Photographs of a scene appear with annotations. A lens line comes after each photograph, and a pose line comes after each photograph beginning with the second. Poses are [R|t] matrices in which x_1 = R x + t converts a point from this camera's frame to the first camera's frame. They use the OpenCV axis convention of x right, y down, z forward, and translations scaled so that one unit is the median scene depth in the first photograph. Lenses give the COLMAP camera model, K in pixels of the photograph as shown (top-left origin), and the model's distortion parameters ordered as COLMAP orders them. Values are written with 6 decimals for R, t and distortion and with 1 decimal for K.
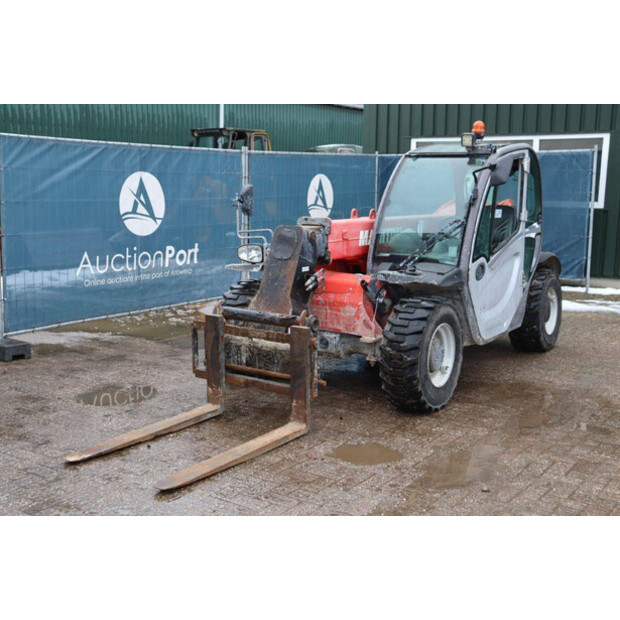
lens RADIAL K [[788.5, 0, 309.1], [0, 788.5, 310.5], [0, 0, 1]] dist [0.030067, 0.000000]
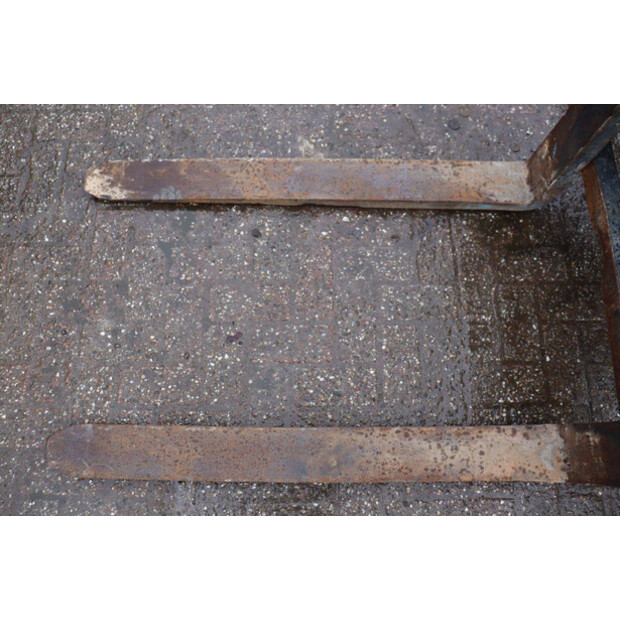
lens RADIAL K [[487.2, 0, 308.6], [0, 487.2, 306.3], [0, 0, 1]] dist [-0.076414, -0.002791]
pose [[0.568000, 0.792561, -0.221863, -0.074983], [-0.143763, 0.360967, 0.921431, -0.058581], [0.810376, -0.491477, 0.318970, 0.746127]]
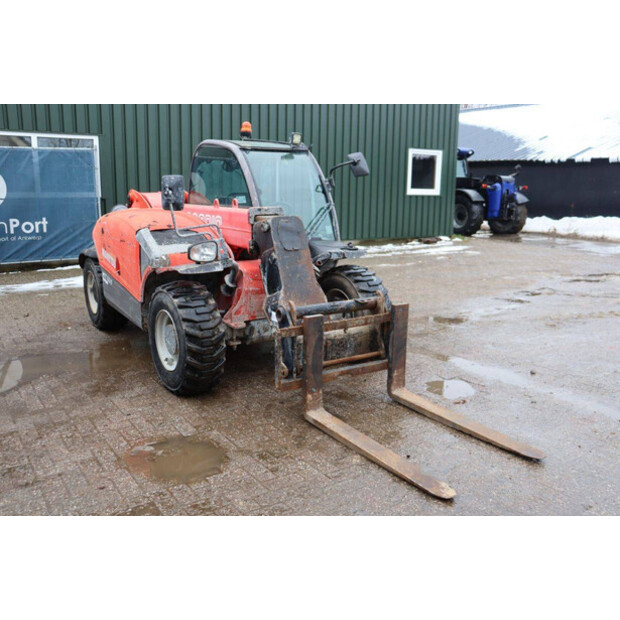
lens RADIAL K [[590.4, 0, 309.2], [0, 590.4, 308.5], [0, 0, 1]] dist [-0.038554, 0.000000]
pose [[0.378192, -0.202896, 0.903219, -0.684146], [0.148659, 0.976334, 0.157075, -0.103273], [-0.913713, 0.074867, 0.399404, 0.665151]]
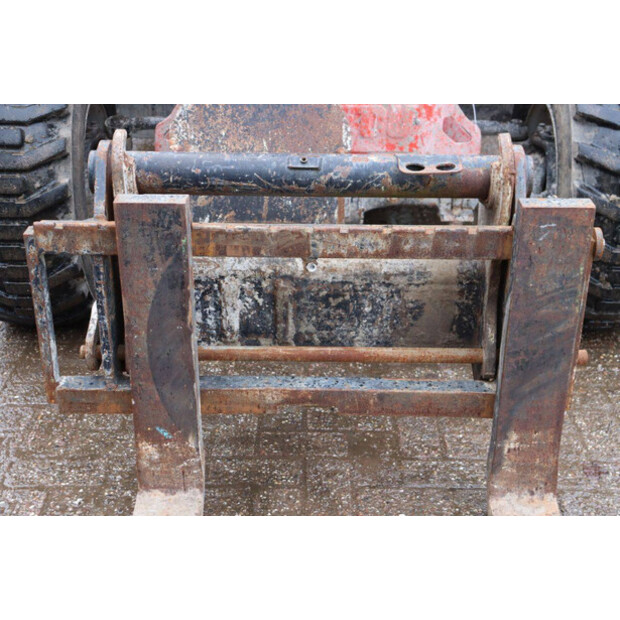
lens RADIAL K [[983.3, 0, 310.6], [0, 983.3, 306.0], [0, 0, 1]] dist [0.059223, 0.000000]
pose [[0.823172, -0.249221, 0.510173, -0.230875], [0.091479, 0.944996, 0.314030, -0.053297], [-0.560374, -0.211830, 0.800693, 0.641667]]
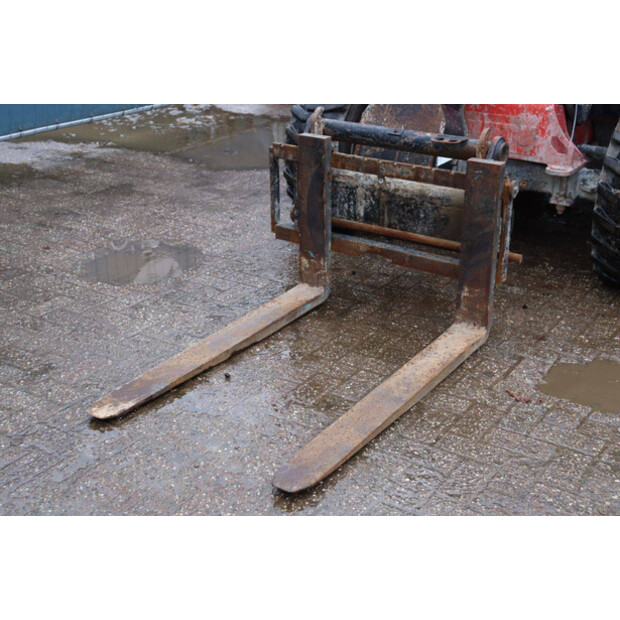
lens RADIAL K [[912.0, 0, 308.9], [0, 912.0, 311.3], [0, 0, 1]] dist [0.076504, 0.000000]
pose [[0.999762, -0.012100, 0.018139, -0.126208], [0.007403, 0.970845, 0.239593, -0.027035], [-0.020509, -0.239402, 0.970704, 0.296326]]
